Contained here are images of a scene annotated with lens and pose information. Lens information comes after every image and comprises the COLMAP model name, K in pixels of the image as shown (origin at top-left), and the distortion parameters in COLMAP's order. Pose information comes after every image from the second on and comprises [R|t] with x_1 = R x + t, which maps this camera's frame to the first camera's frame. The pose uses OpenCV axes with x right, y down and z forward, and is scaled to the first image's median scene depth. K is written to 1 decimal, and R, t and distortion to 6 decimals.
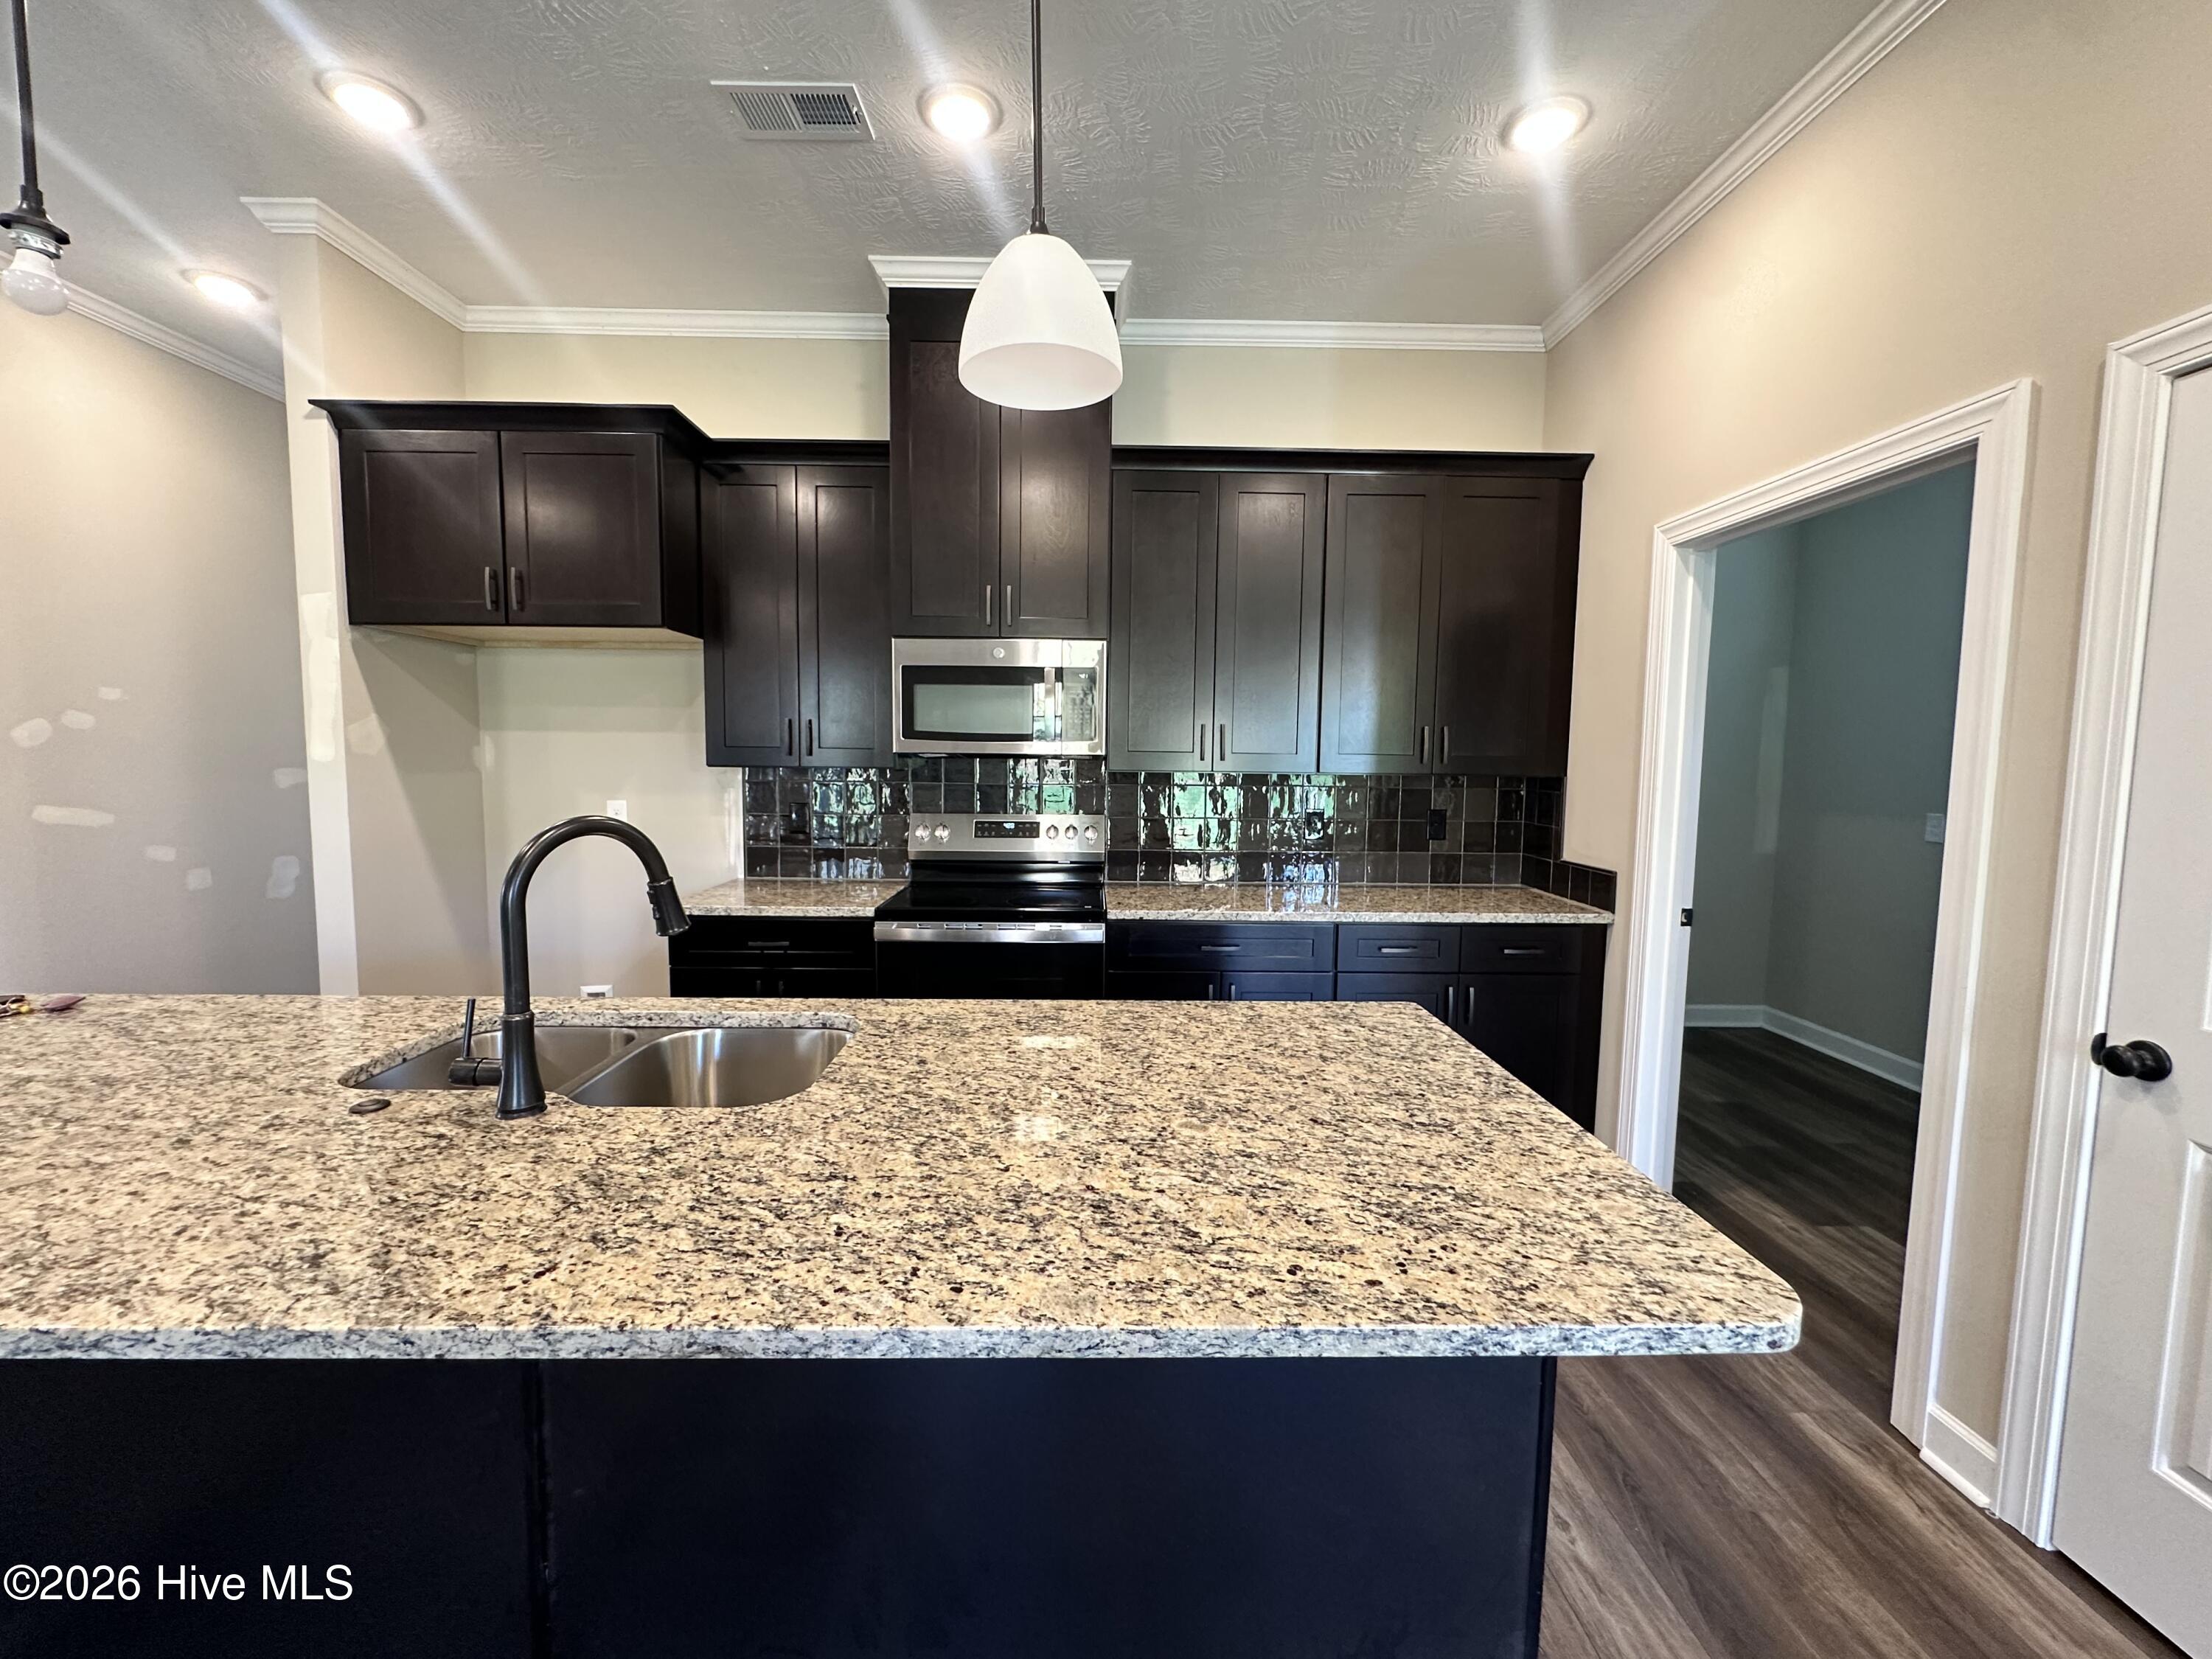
lens RADIAL K [[893.1, 0, 1097.2], [0, 893.1, 828.9], [0, 0, 1]] dist [0.000991, -0.000416]
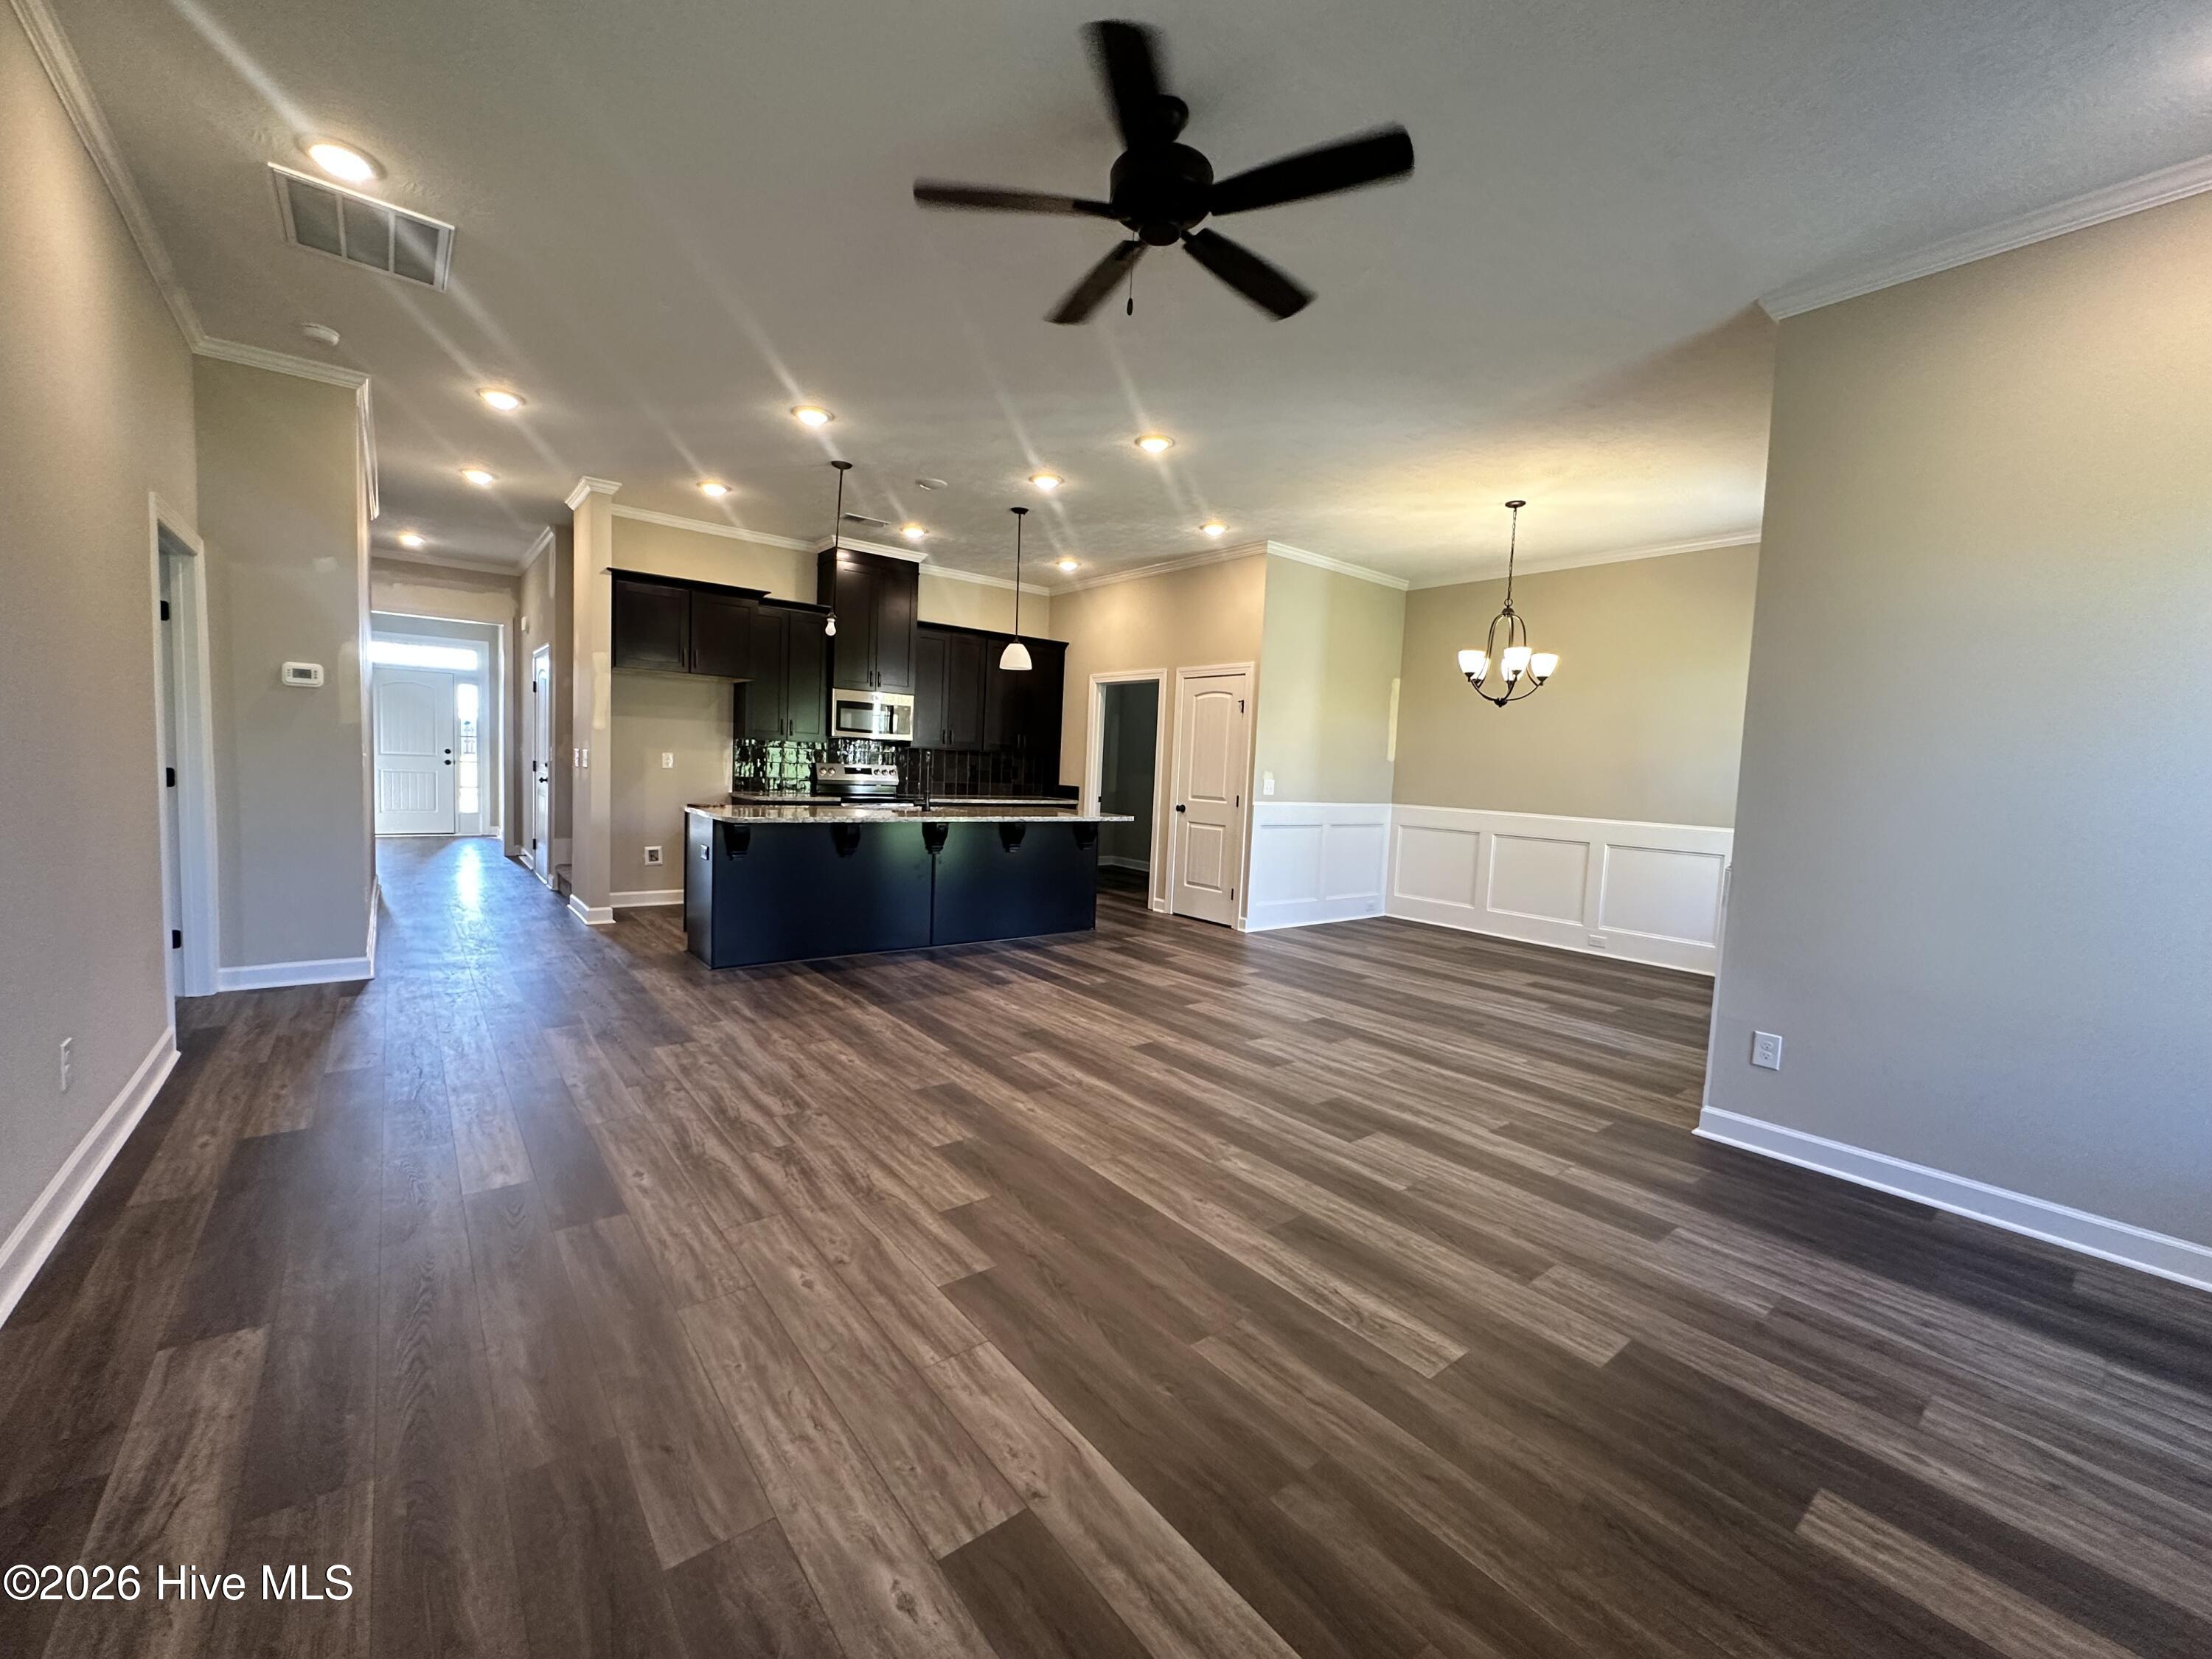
lens RADIAL K [[889.1, 0, 1102.7], [0, 889.1, 826.8], [0, 0, 1]] dist [-0.002015, -0.000454]
pose [[0.789092, -0.019334, 0.613971, -1.216480], [0.015641, 0.999813, 0.011383, 0.154173], [-0.614076, 0.000620, 0.789246, -1.435178]]
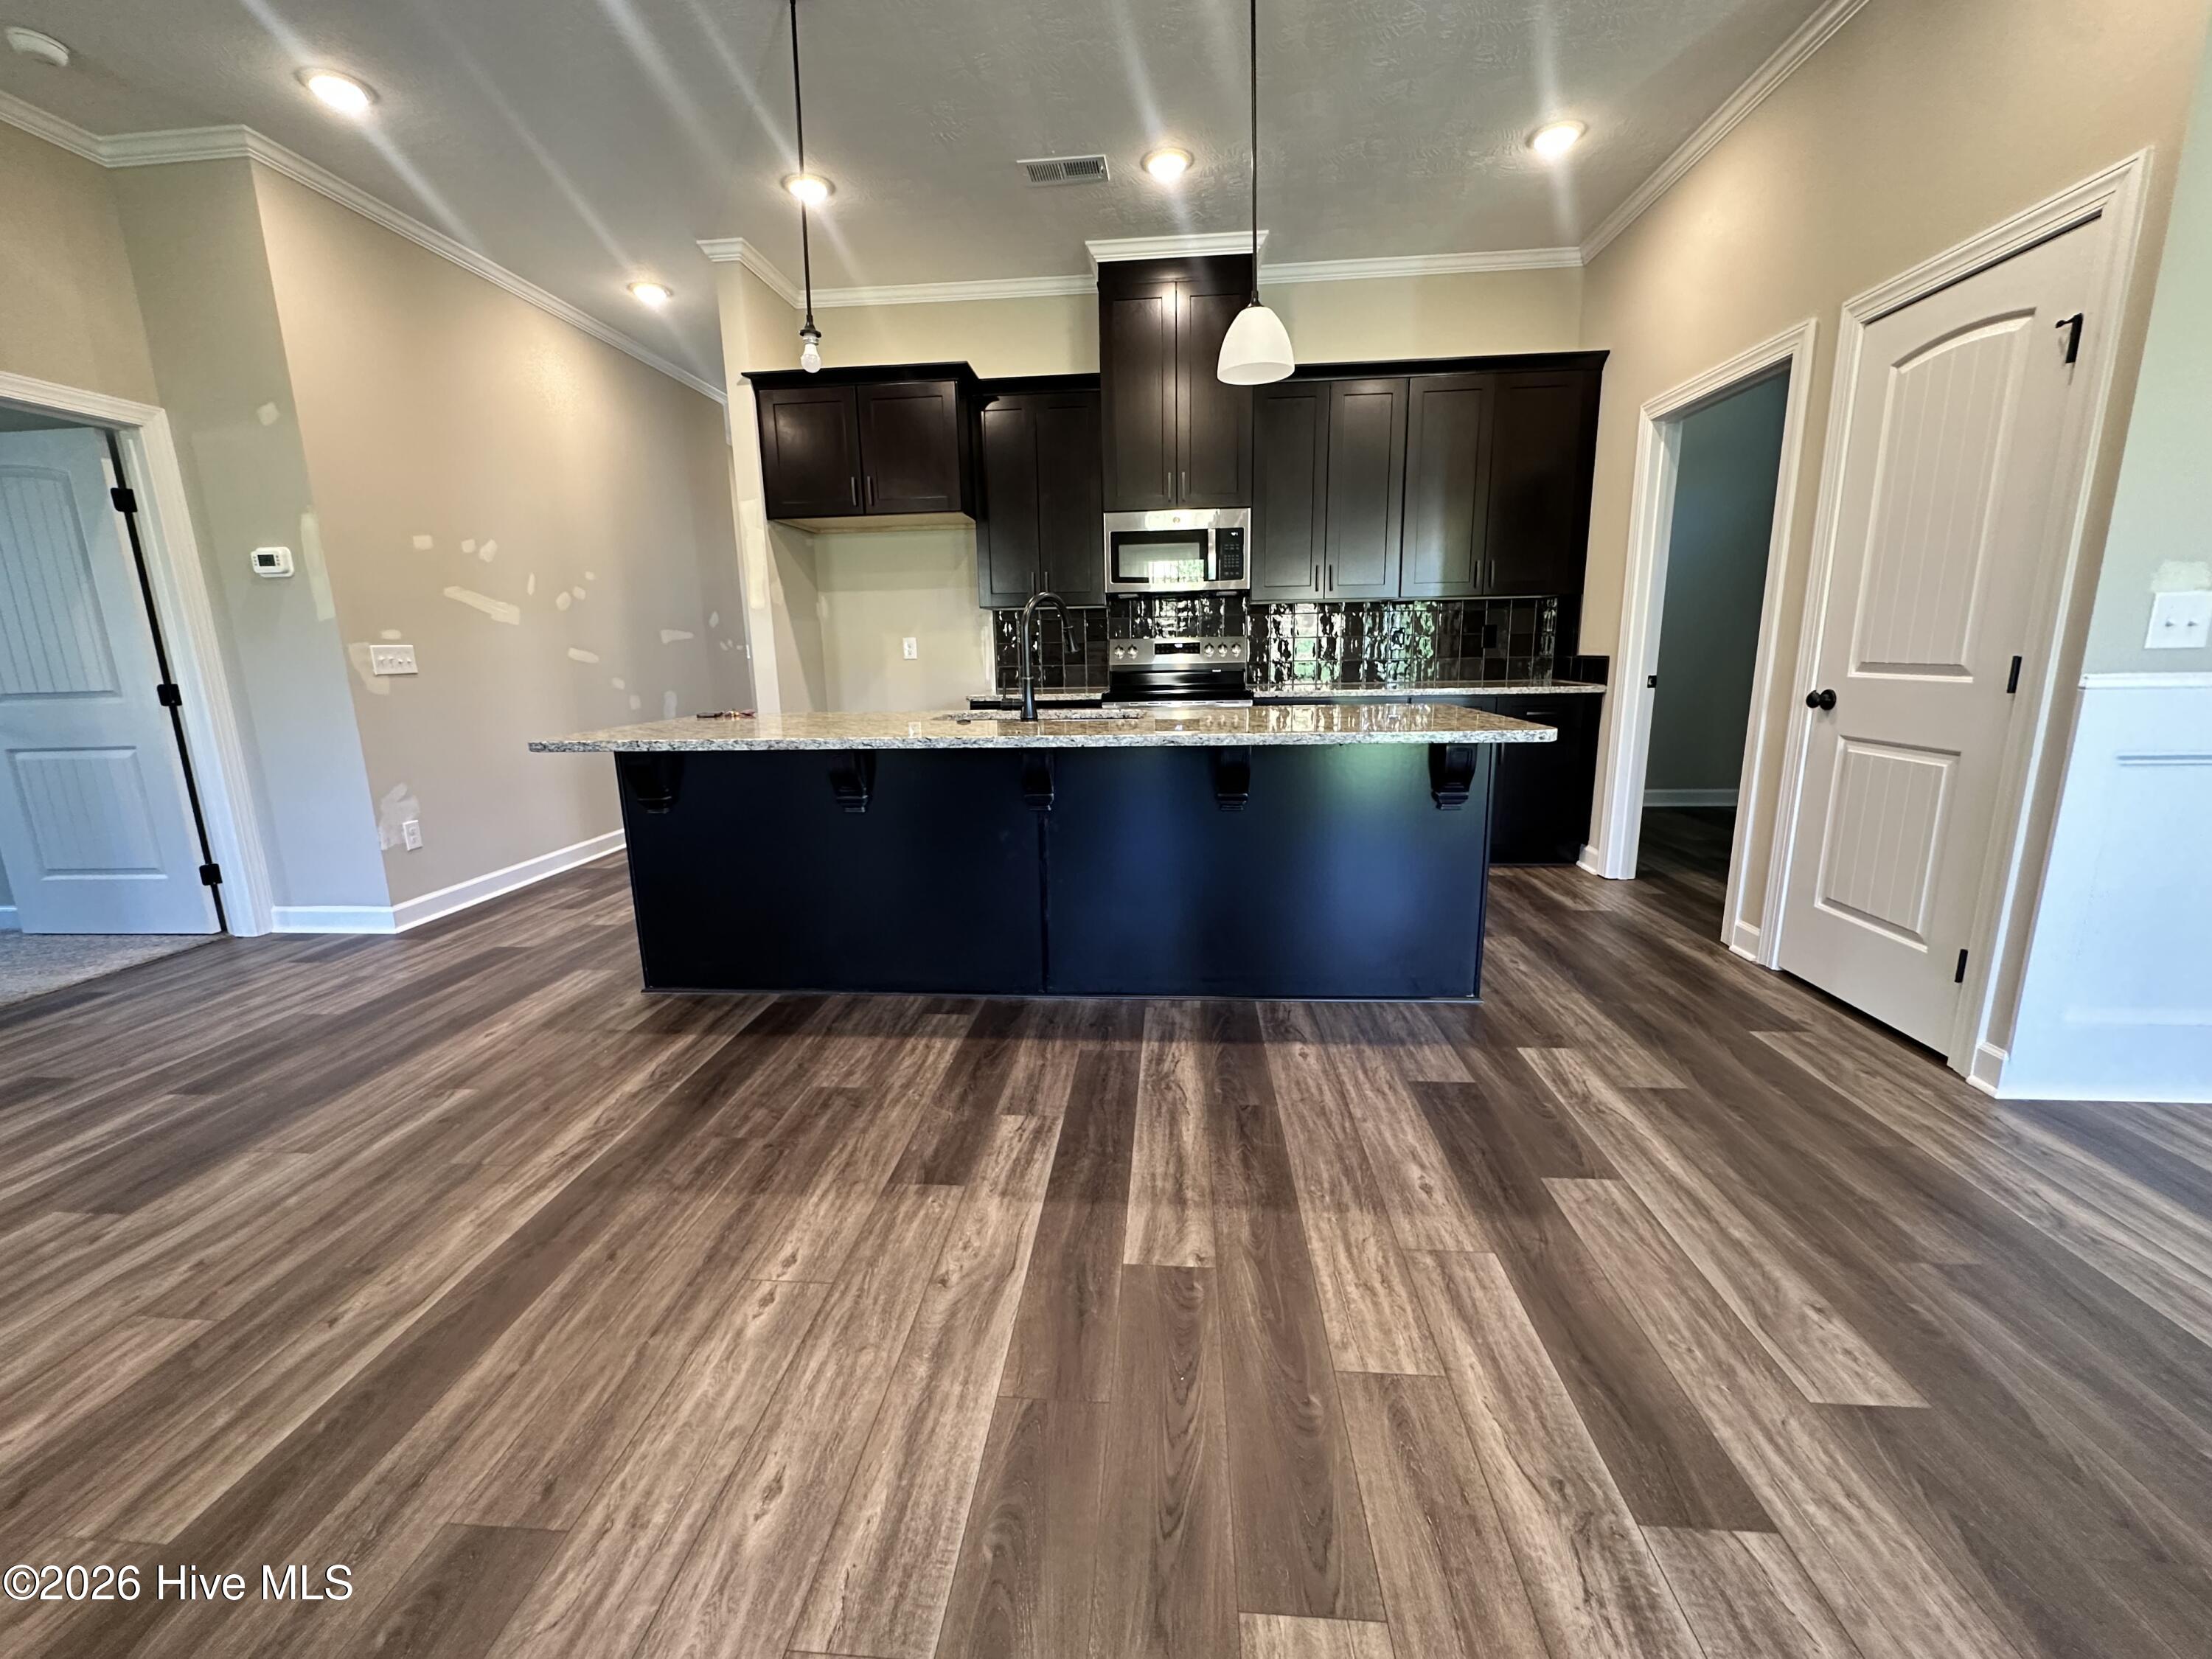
lens RADIAL K [[889.1, 0, 1102.7], [0, 889.1, 826.8], [0, 0, 1]] dist [-0.002015, -0.000454]
pose [[0.995034, -0.012477, -0.098753, -0.099135], [0.024038, 0.992869, 0.116763, 0.138524], [0.096592, -0.118557, 0.988238, -0.548514]]
